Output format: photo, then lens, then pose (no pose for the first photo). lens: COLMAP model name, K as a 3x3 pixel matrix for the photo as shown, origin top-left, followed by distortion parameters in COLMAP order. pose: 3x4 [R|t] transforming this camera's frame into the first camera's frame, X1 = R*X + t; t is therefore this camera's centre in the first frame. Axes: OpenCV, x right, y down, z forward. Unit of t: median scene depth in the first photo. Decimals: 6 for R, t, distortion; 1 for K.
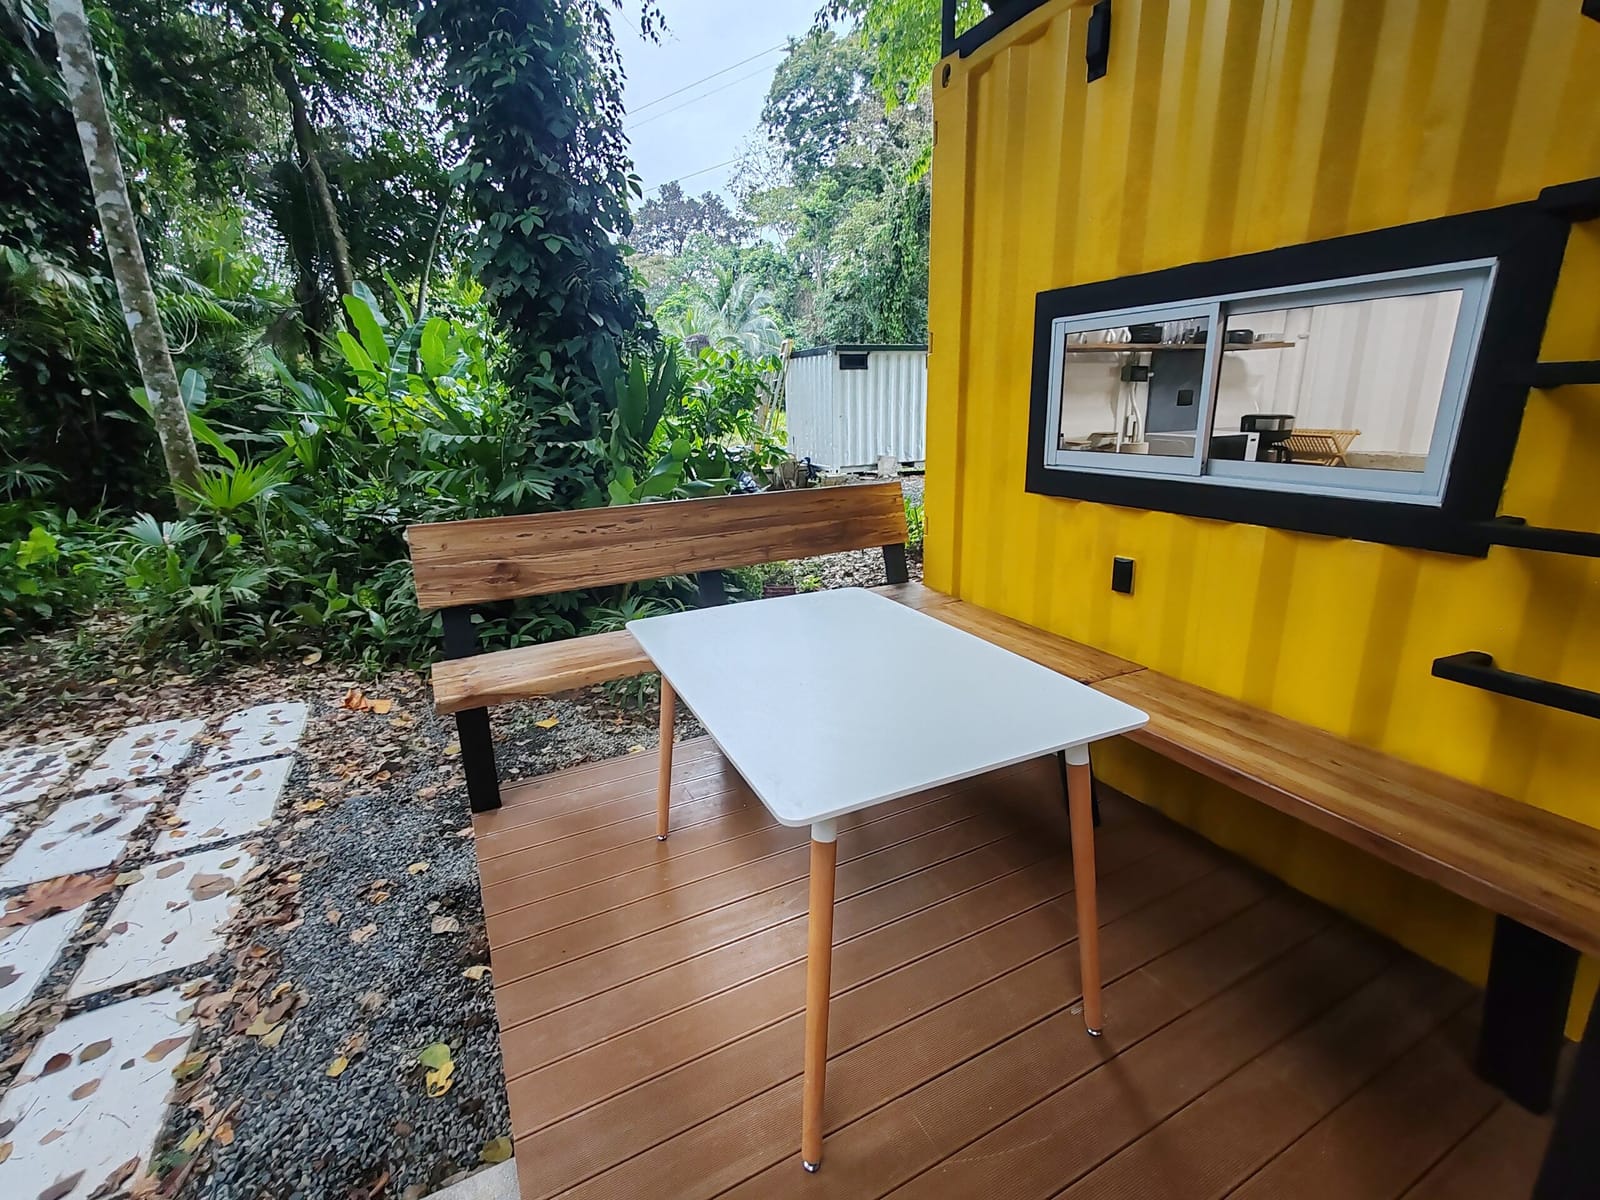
lens RADIAL K [[724.1, 0, 794.8], [0, 724.1, 599.9], [0, 0, 1]] dist [-0.001971, 0.001922]
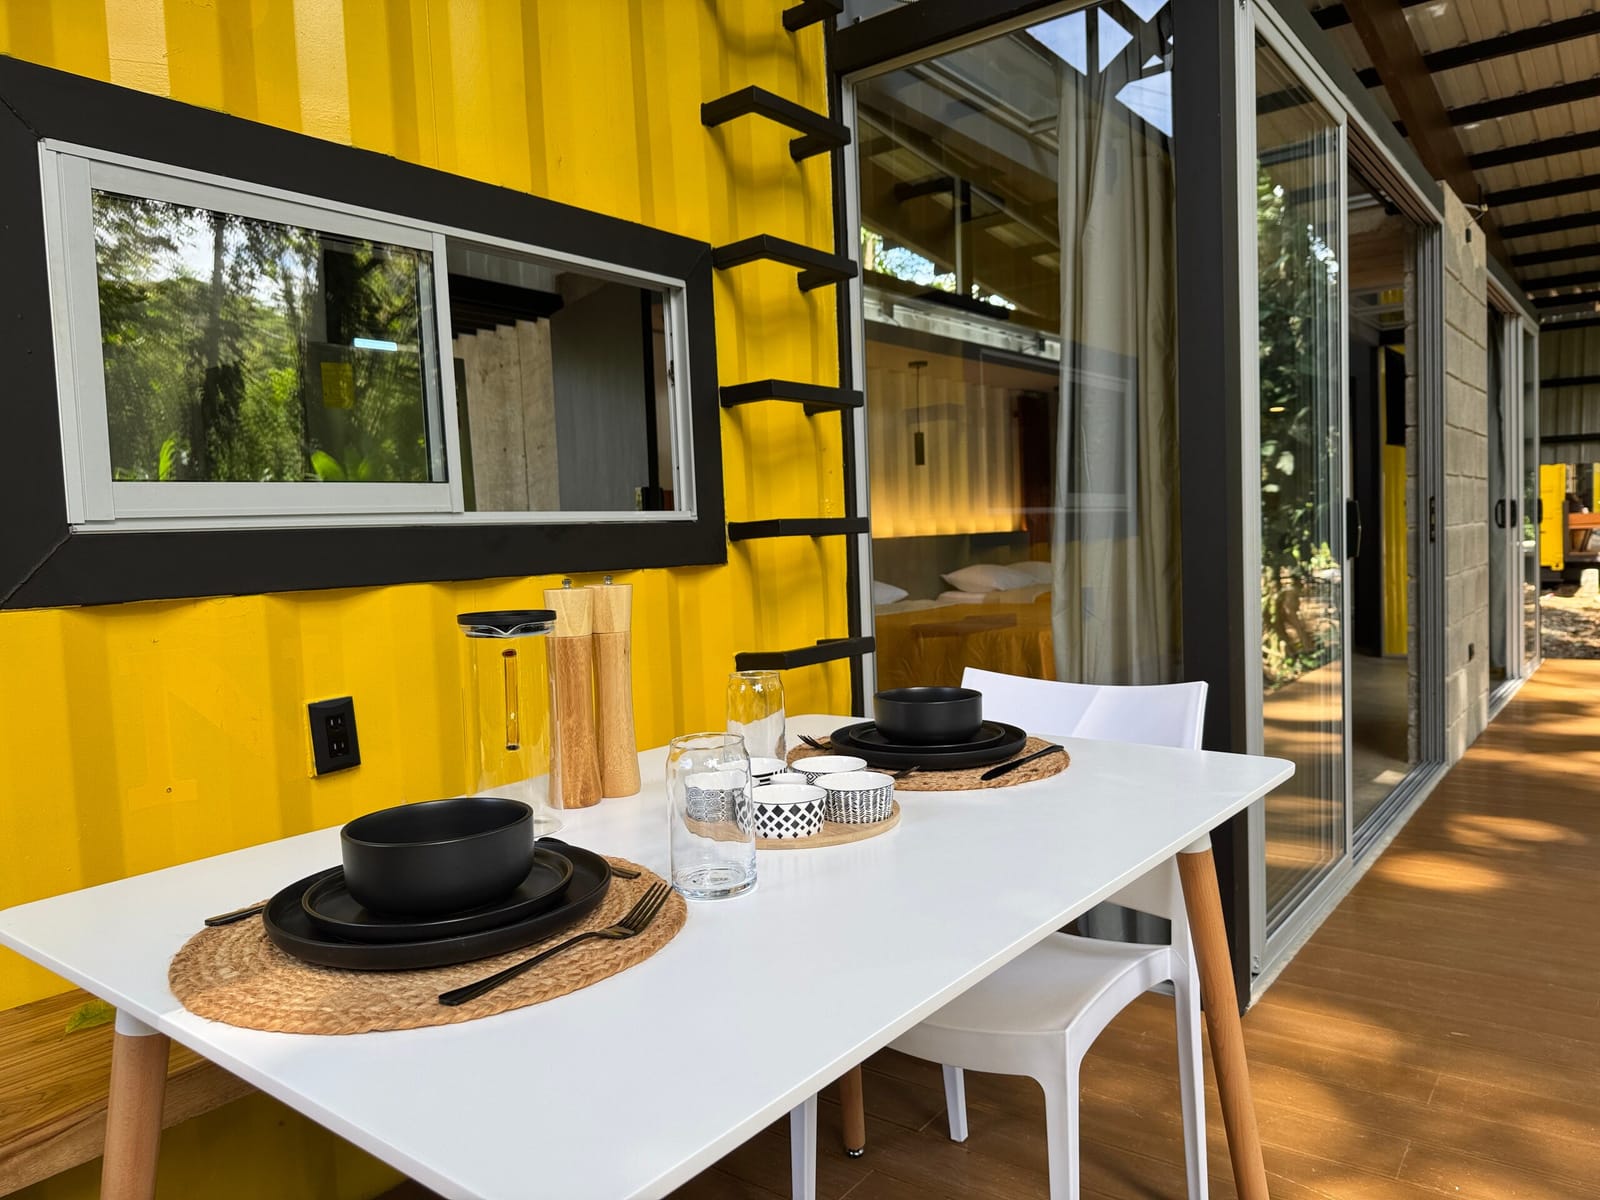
lens RADIAL K [[1118.5, 0, 813.7], [0, 1118.5, 603.2], [0, 0, 1]] dist [0.050038, -0.083379]
pose [[-0.437334, -0.007182, 0.899270, -0.322676], [0.295061, 0.943466, 0.151030, -0.124241], [-0.849516, 0.331391, -0.410491, 0.930989]]
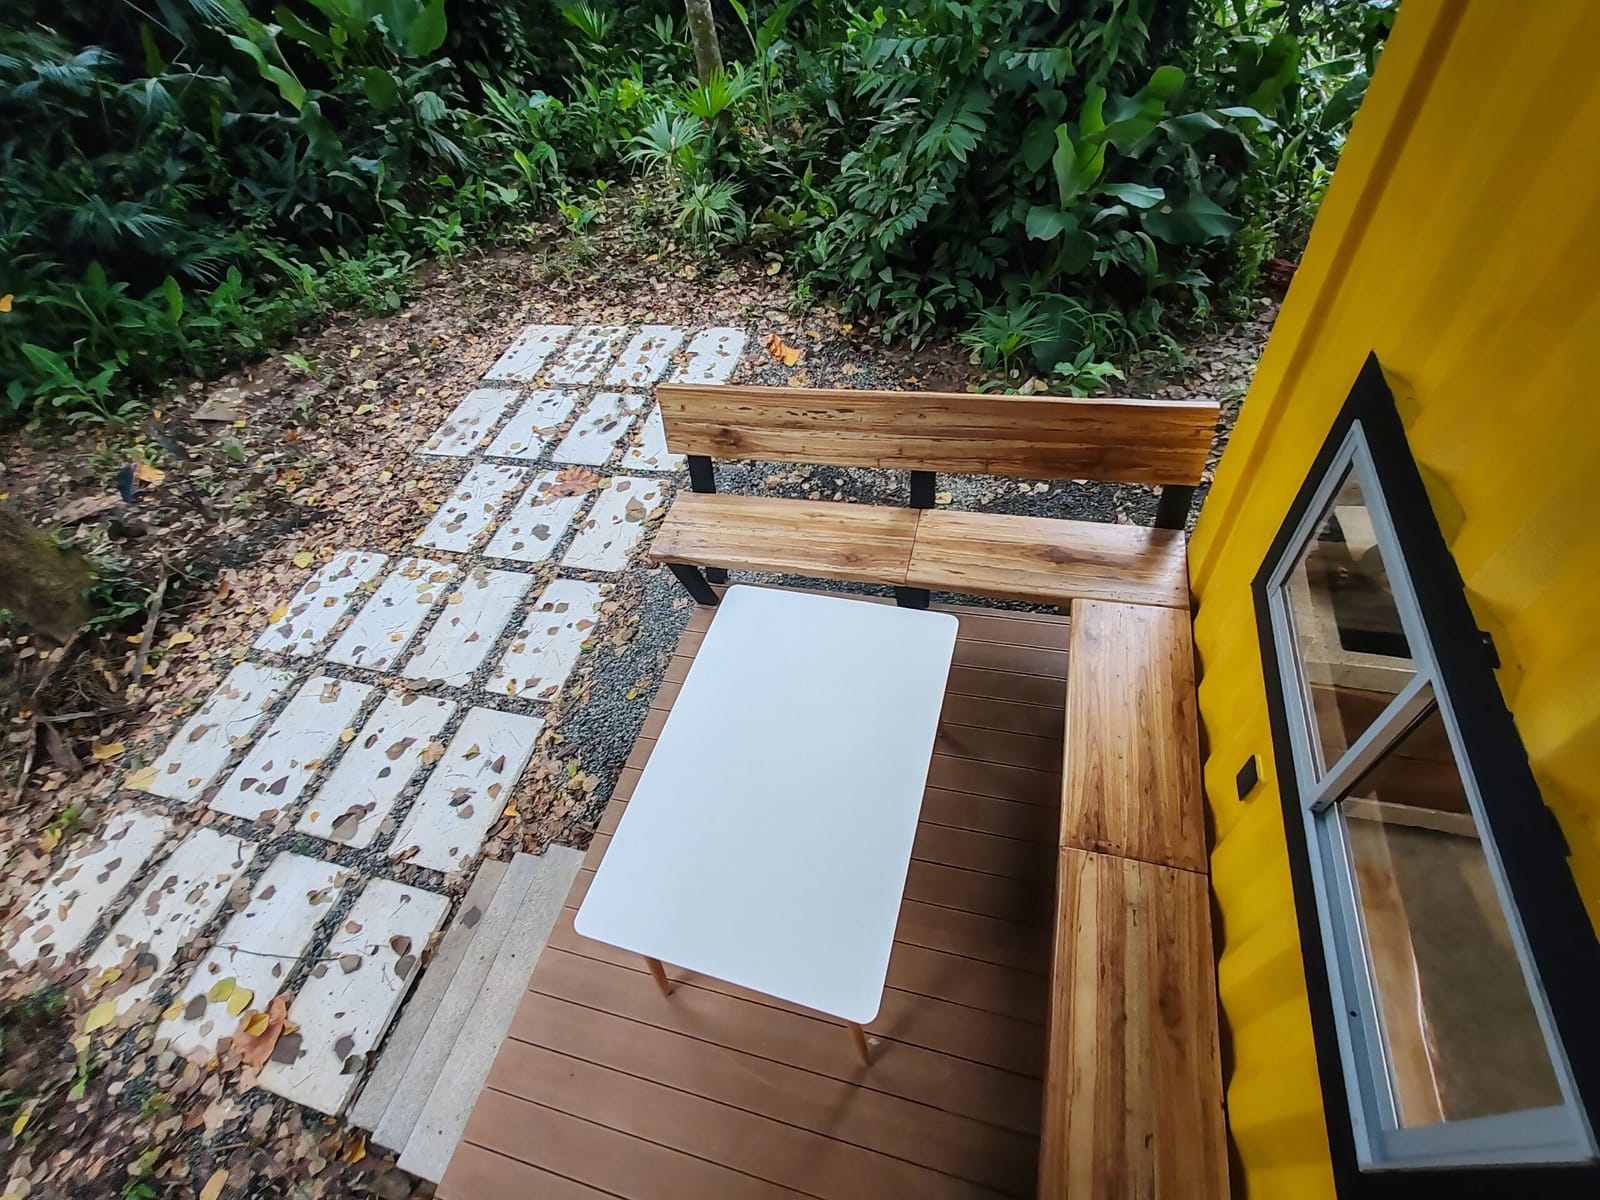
lens RADIAL K [[724.1, 0, 795.3], [0, 724.1, 599.3], [0, 0, 1]] dist [-0.001971, 0.001922]
pose [[0.741834, 0.461420, -0.486594, 0.355222], [-0.063652, 0.770803, 0.633886, -0.584546], [0.667555, -0.439266, 0.601178, 0.284928]]
